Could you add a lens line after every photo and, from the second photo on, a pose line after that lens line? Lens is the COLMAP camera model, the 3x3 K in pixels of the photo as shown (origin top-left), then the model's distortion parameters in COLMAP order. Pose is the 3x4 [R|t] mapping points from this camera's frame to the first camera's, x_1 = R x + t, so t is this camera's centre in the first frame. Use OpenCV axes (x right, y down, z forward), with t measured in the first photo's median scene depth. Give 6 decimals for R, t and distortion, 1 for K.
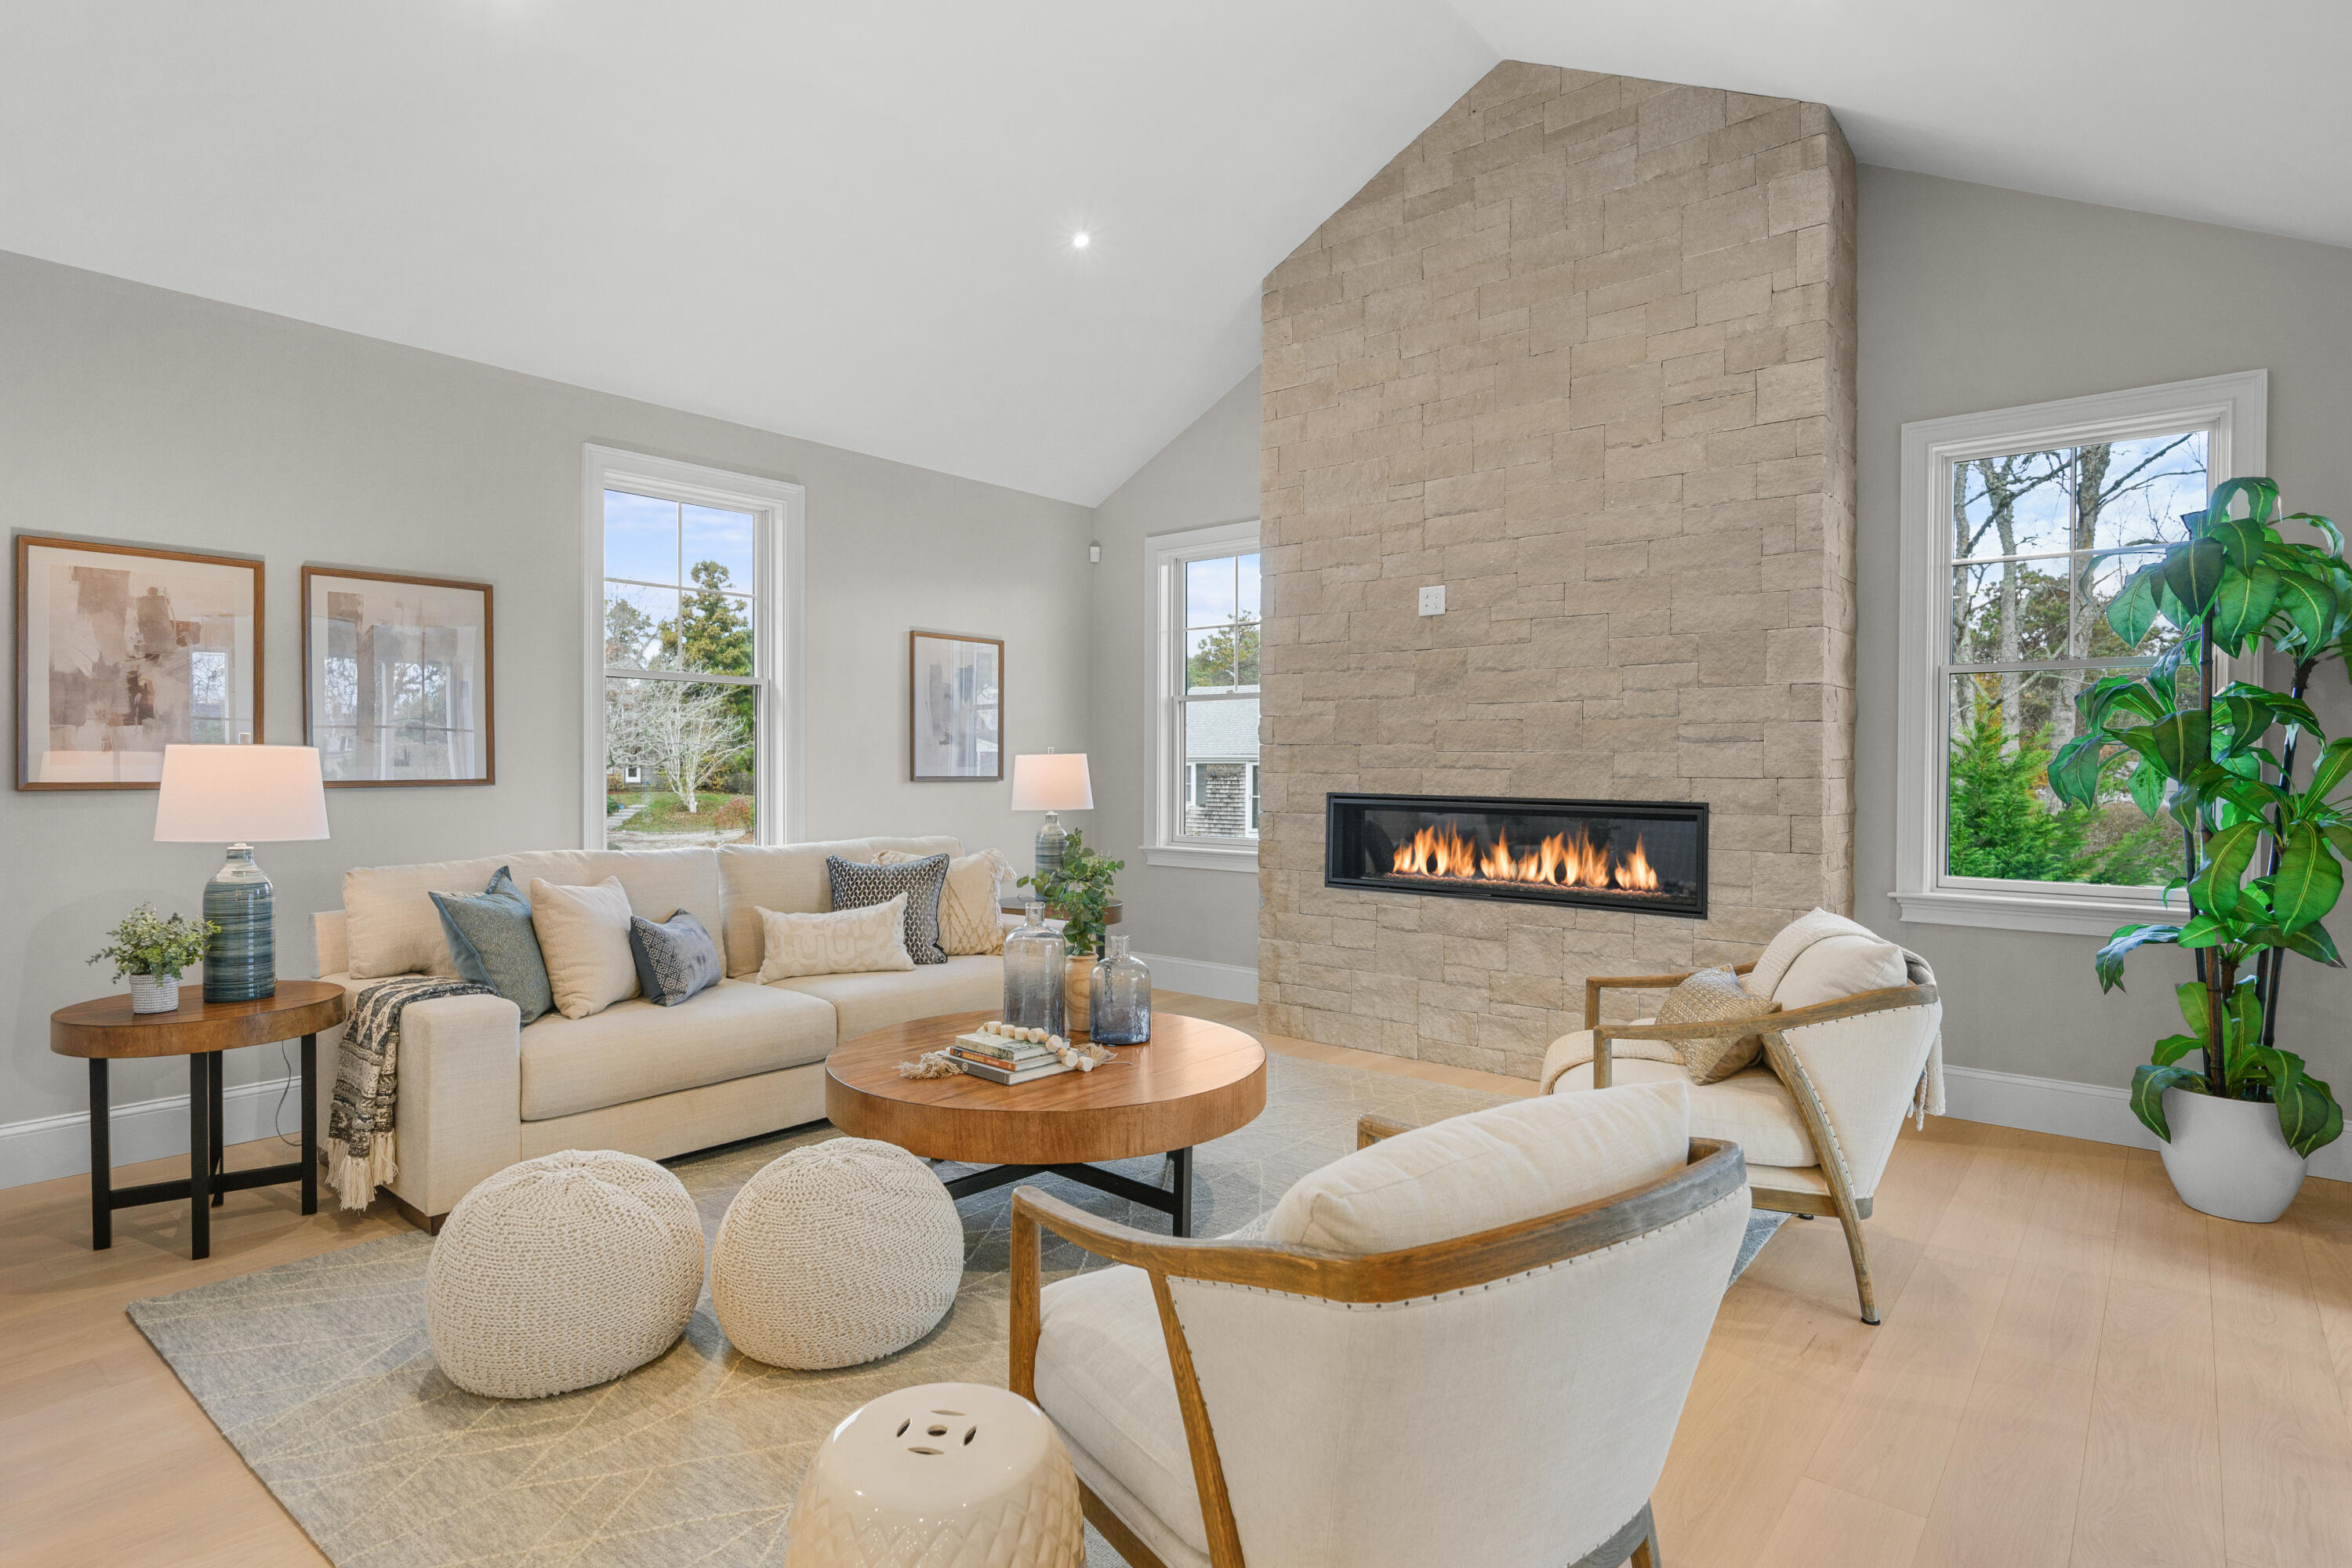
lens RADIAL K [[1219.4, 0, 1177.0], [0, 1219.4, 774.3], [0, 0, 1]] dist [-0.005343, 0.001428]
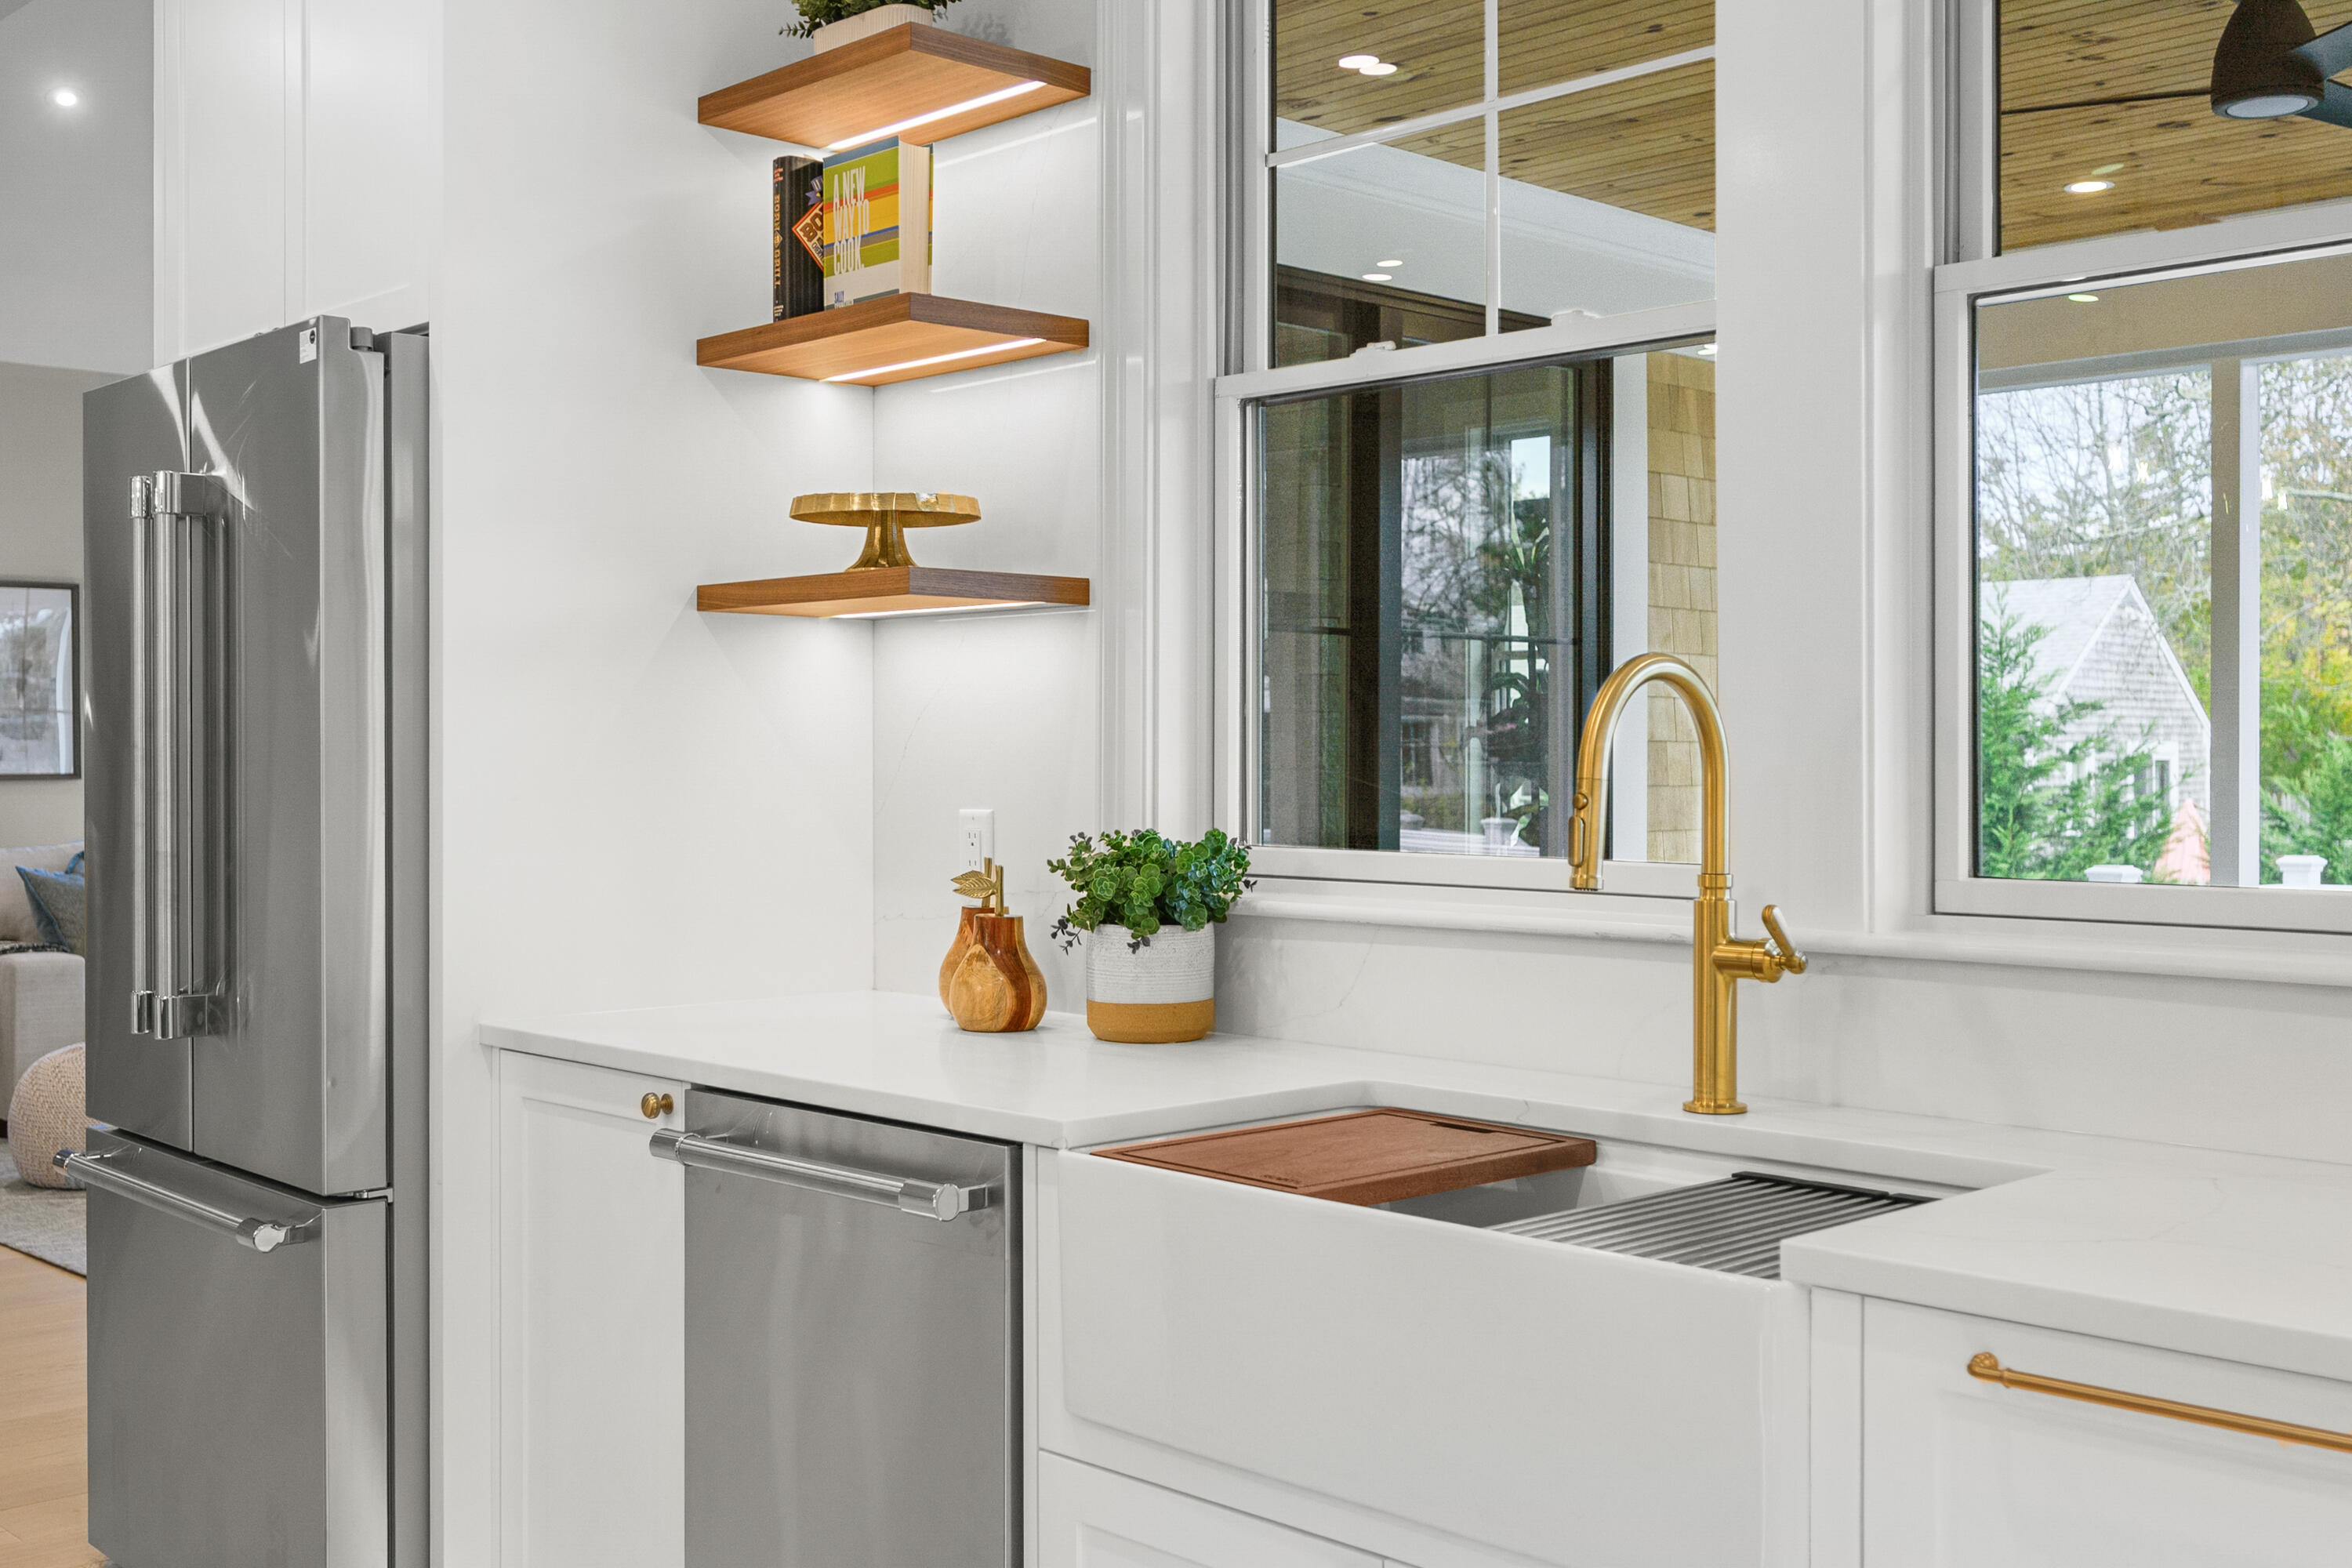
lens RADIAL K [[2433.0, 0, 1187.0], [0, 2433.0, 767.2], [0, 0, 1]] dist [-0.018032, 0.000000]
pose [[0.993166, -0.004196, -0.116634, 0.571858], [0.004214, 0.999991, -0.000089, 0.002948], [0.116633, -0.000404, 0.993175, -0.872693]]
